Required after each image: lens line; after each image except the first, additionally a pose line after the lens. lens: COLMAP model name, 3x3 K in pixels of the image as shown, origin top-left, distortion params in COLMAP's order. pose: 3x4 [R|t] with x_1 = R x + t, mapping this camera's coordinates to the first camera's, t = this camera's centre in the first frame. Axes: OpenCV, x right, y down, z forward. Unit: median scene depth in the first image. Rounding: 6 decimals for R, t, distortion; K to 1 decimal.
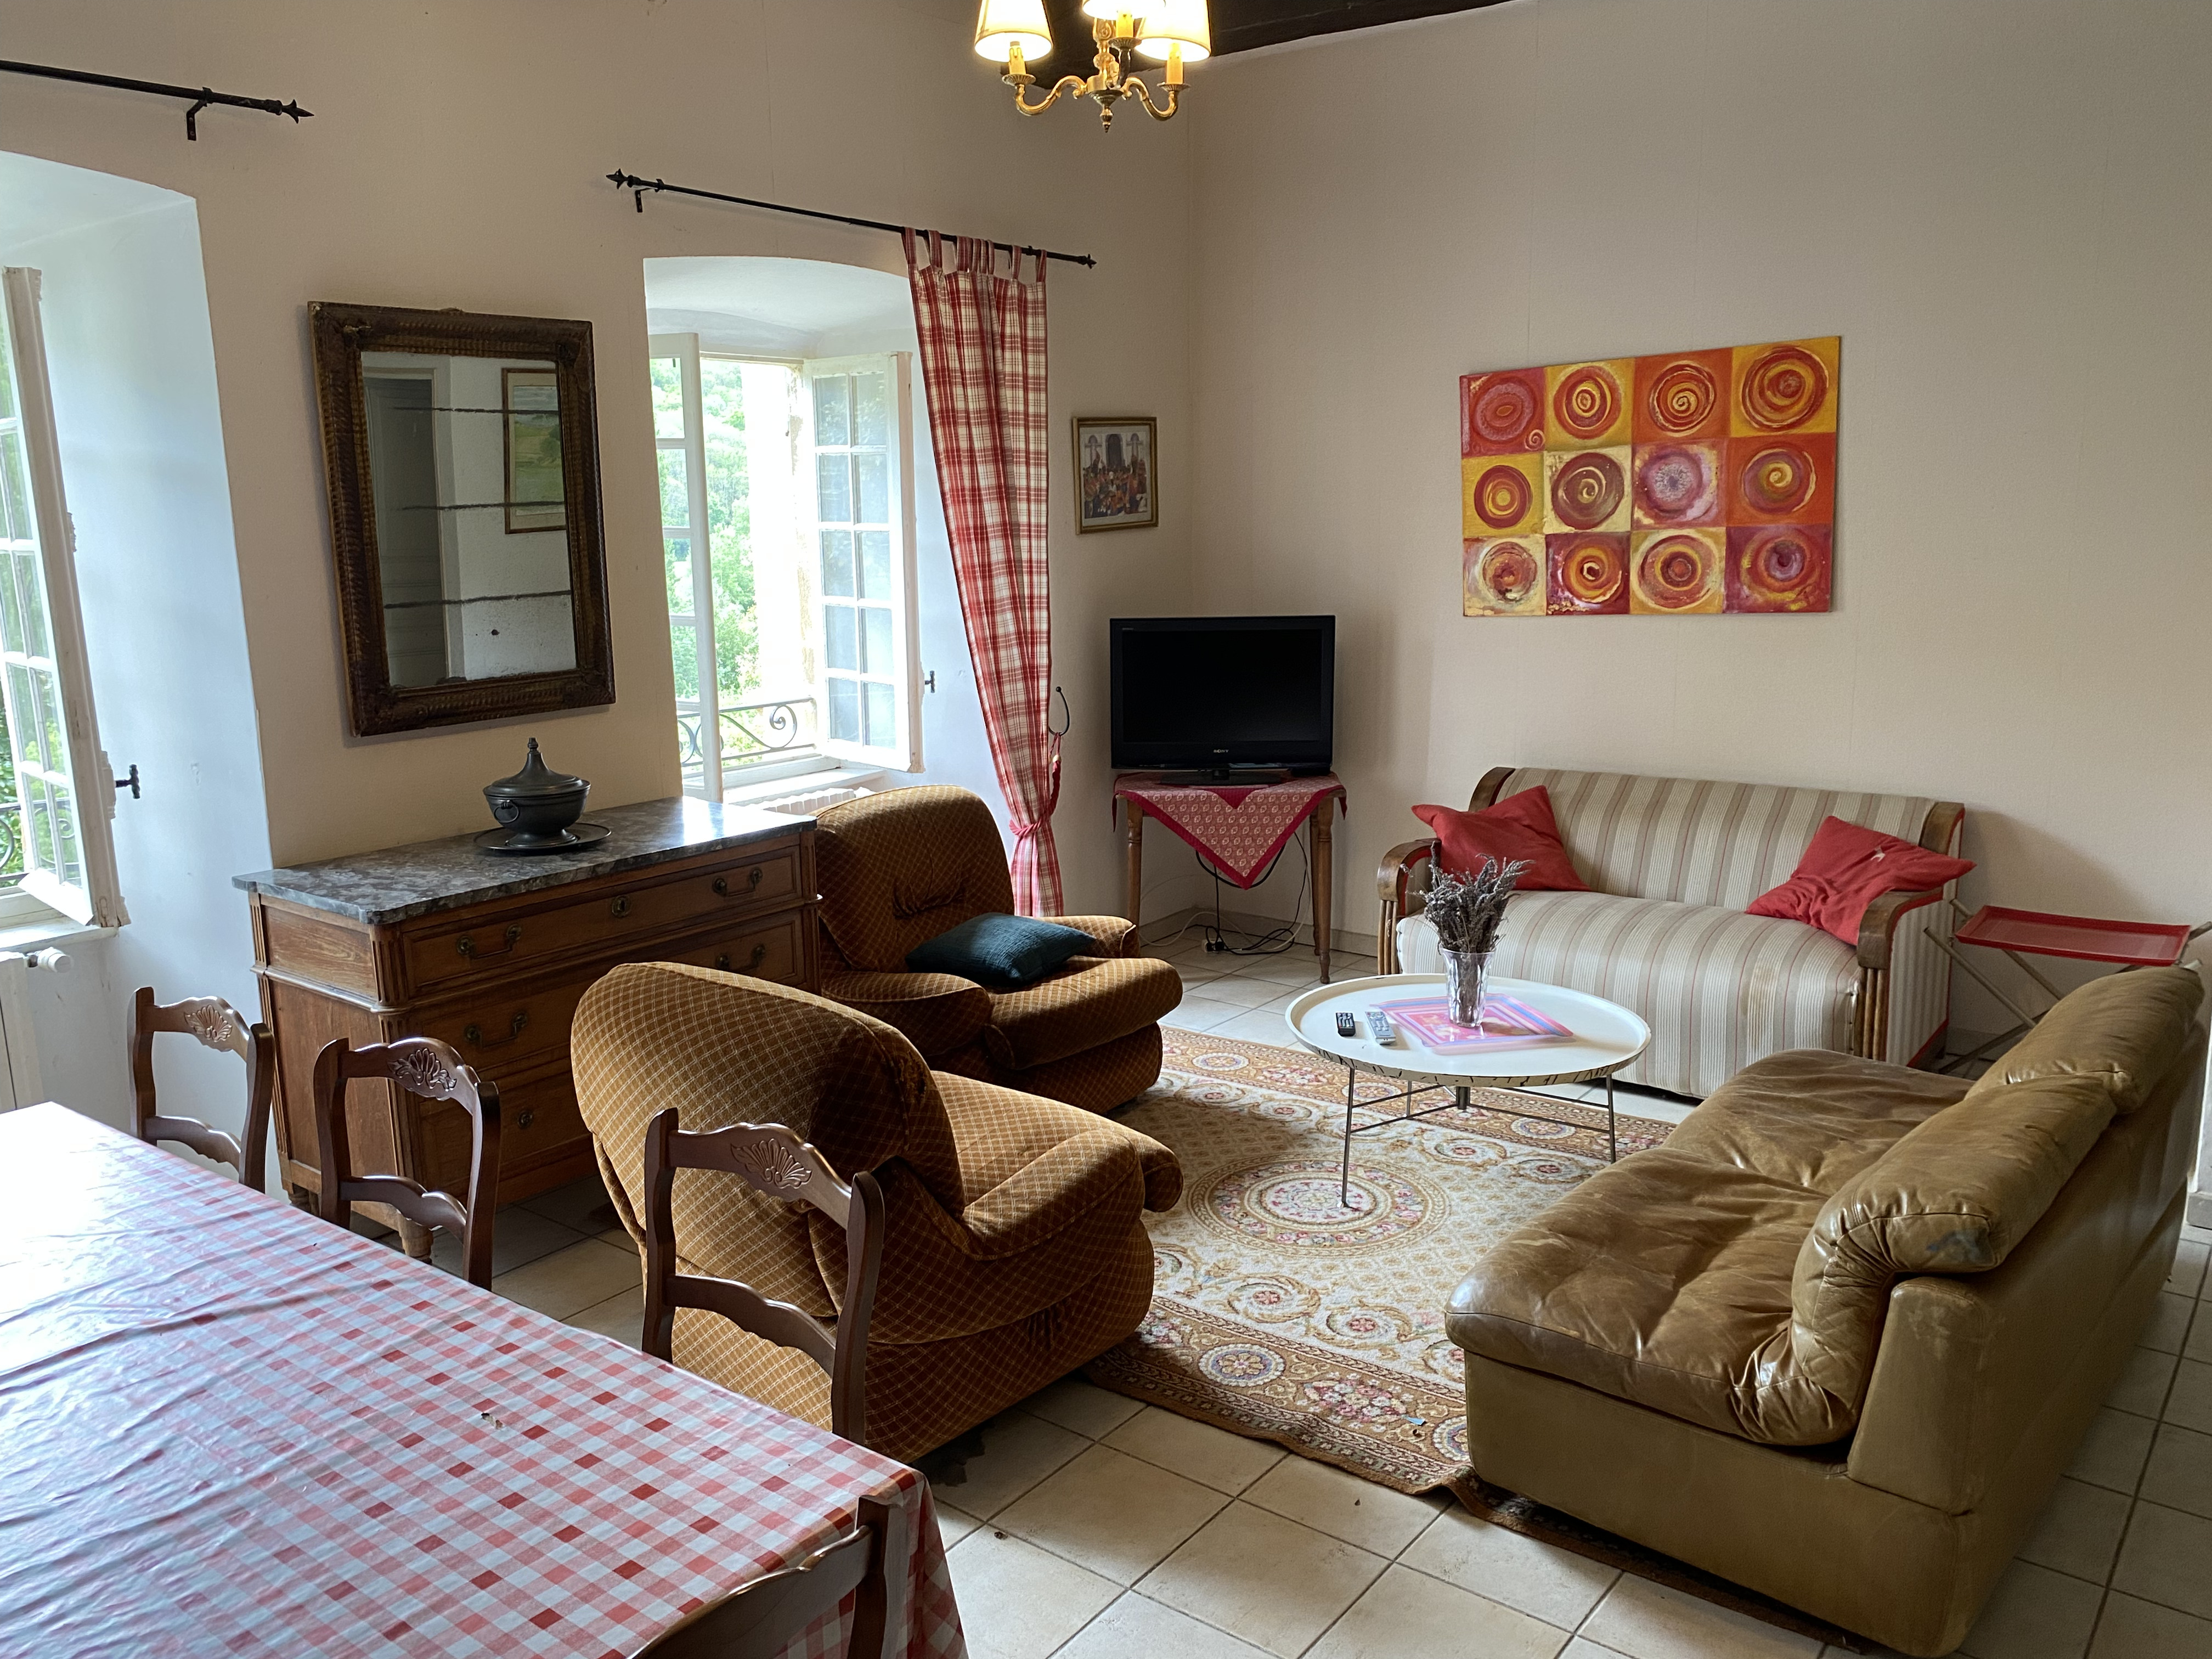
lens RADIAL K [[1697.0, 0, 1096.0], [0, 1697.0, 821.4], [0, 0, 1]] dist [0.034481, -0.031026]
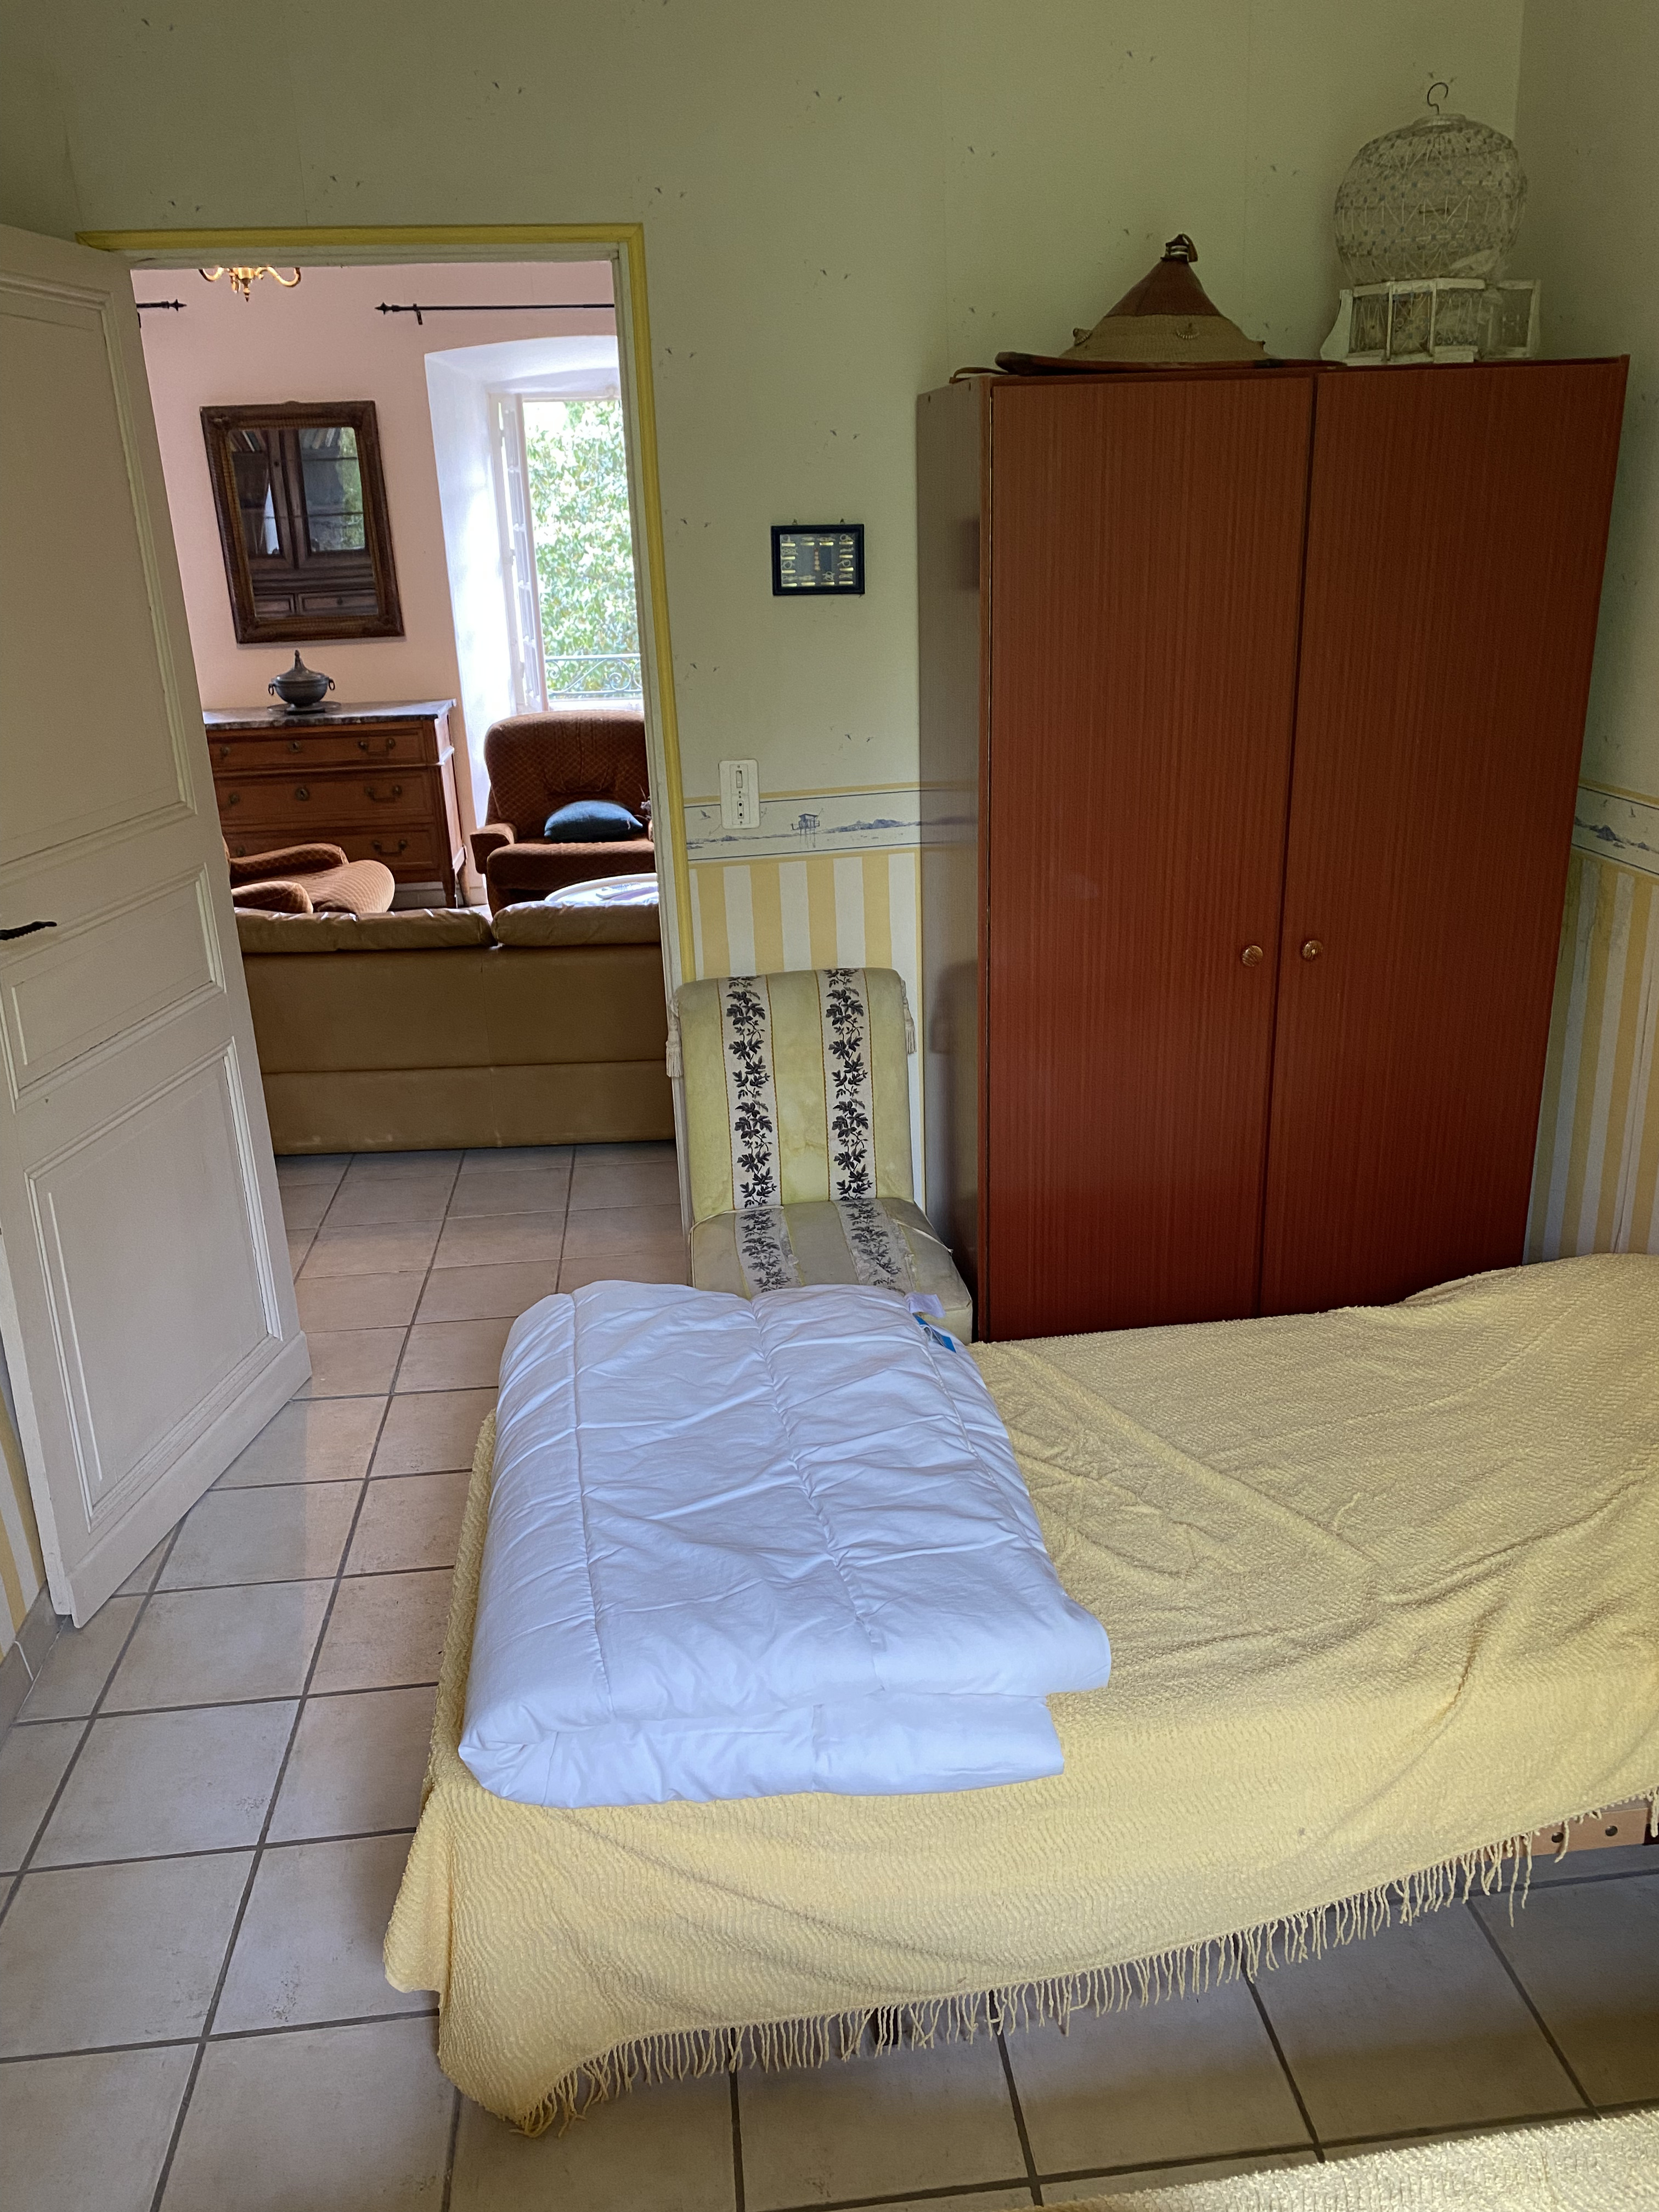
lens RADIAL K [[1697.0, 0, 835.2], [0, 1697.0, 1090.4], [0, 0, 1]] dist [0.034481, -0.031026]
pose [[0.695993, 0.225210, -0.681817, 2.778809], [-0.111301, 0.971901, 0.207412, -0.068740], [0.709370, -0.068470, 0.701503, 0.206352]]
